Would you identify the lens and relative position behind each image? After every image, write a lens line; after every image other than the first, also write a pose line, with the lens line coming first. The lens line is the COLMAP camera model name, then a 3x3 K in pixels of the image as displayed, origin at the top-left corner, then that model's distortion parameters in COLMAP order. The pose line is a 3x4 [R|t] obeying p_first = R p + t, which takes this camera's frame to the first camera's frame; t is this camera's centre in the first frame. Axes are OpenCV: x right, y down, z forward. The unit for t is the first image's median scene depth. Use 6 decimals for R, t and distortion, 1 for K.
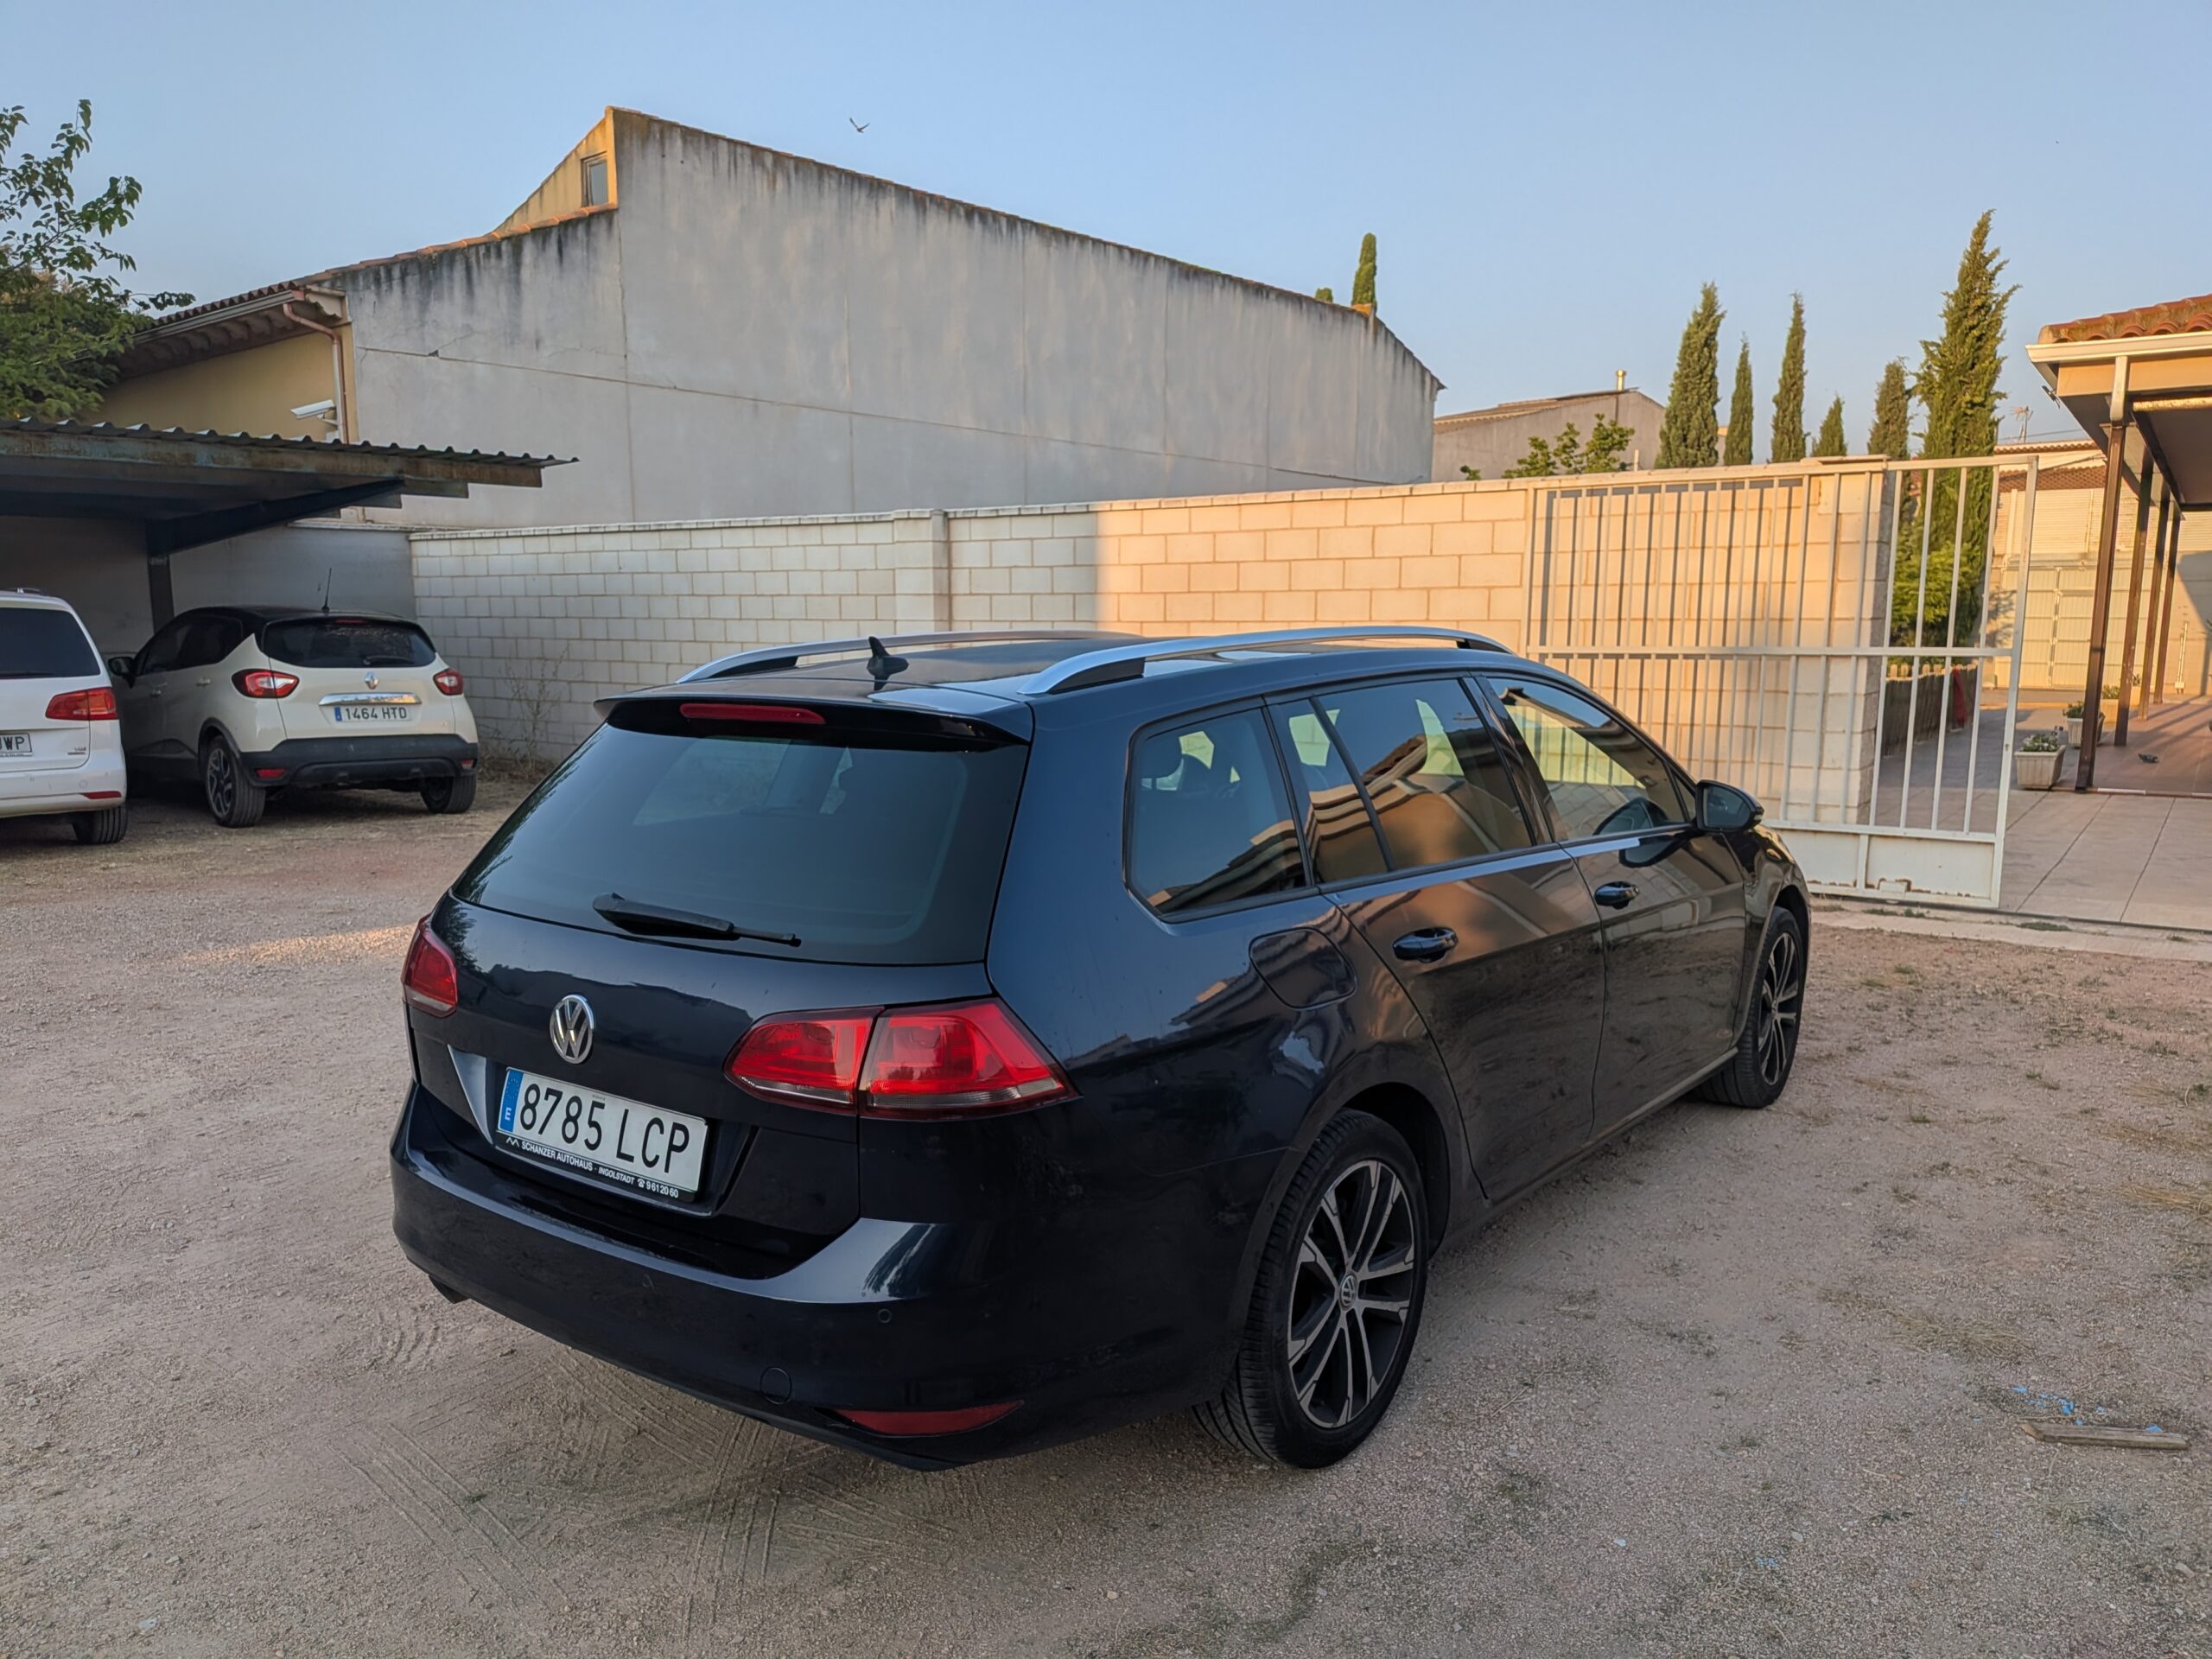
lens RADIAL K [[1594.3, 0, 1088.6], [0, 1594.3, 906.5], [0, 0, 1]] dist [0.045492, -0.065417]
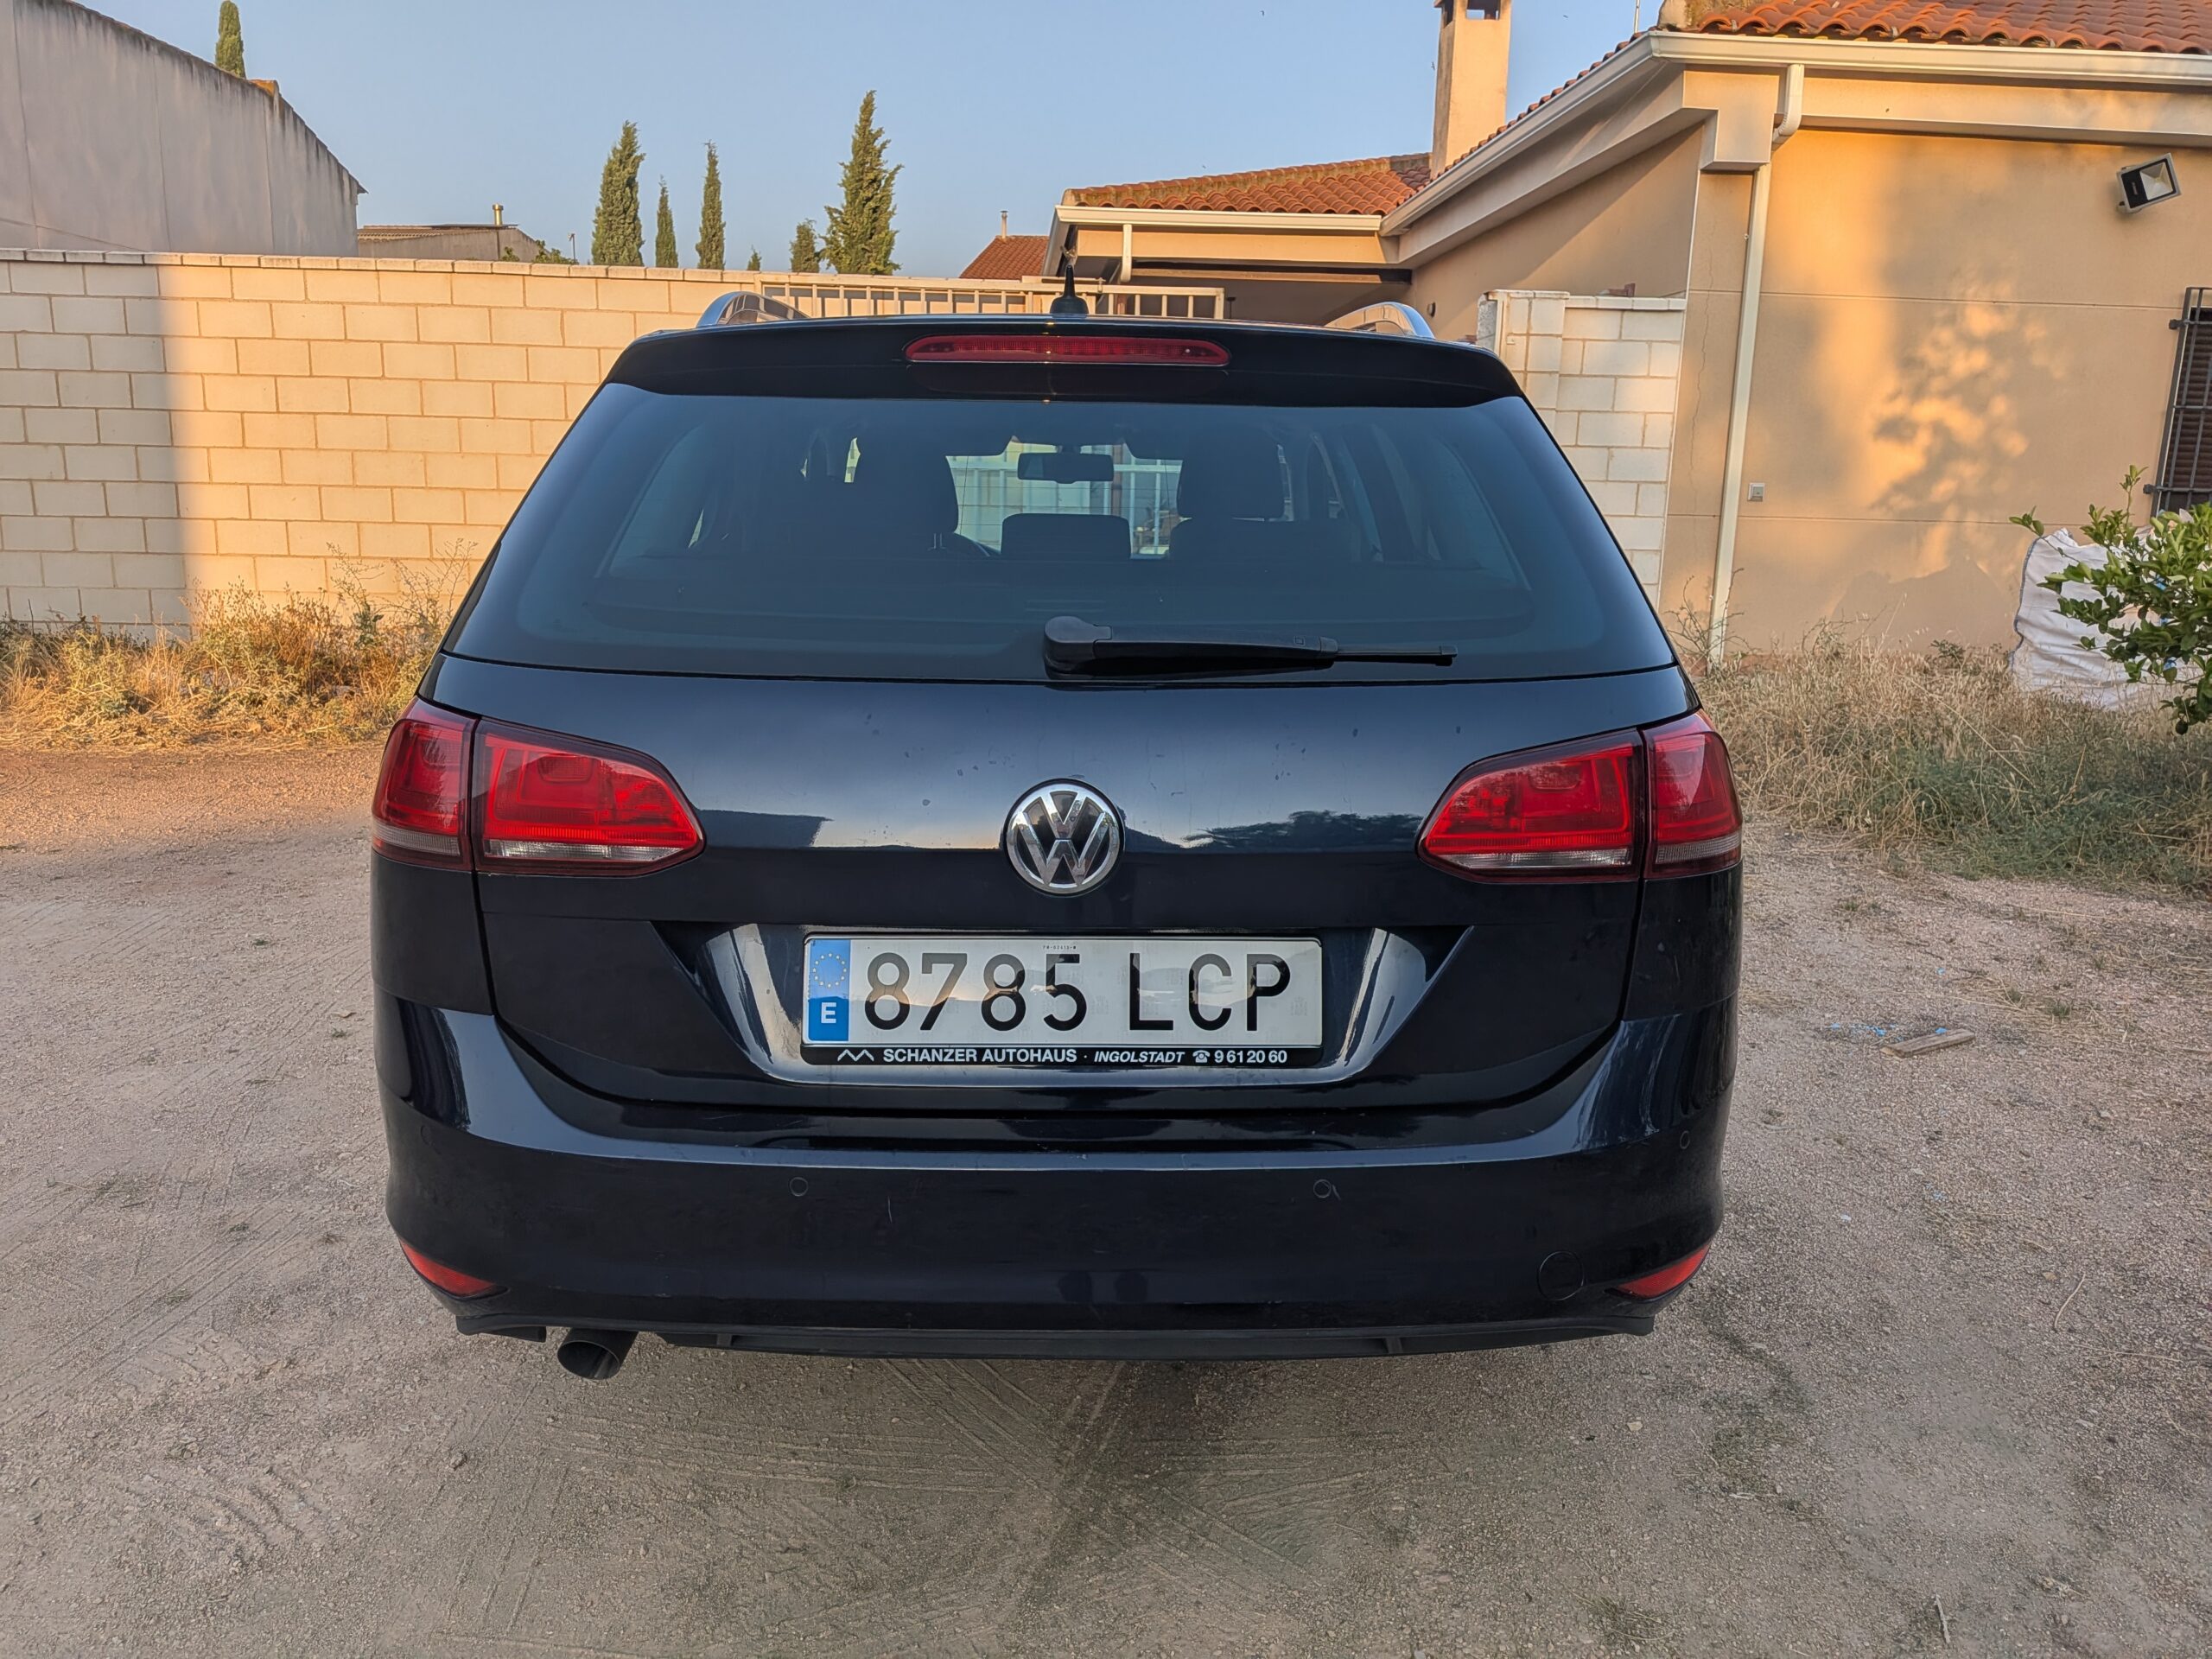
lens RADIAL K [[1594.3, 0, 1091.2], [0, 1594.3, 844.4], [0, 0, 1]] dist [0.045492, -0.065417]
pose [[0.778266, -0.119124, 0.616531, -0.111135], [0.088703, 0.992851, 0.079863, 0.005096], [-0.621638, -0.007466, 0.783269, 0.083070]]
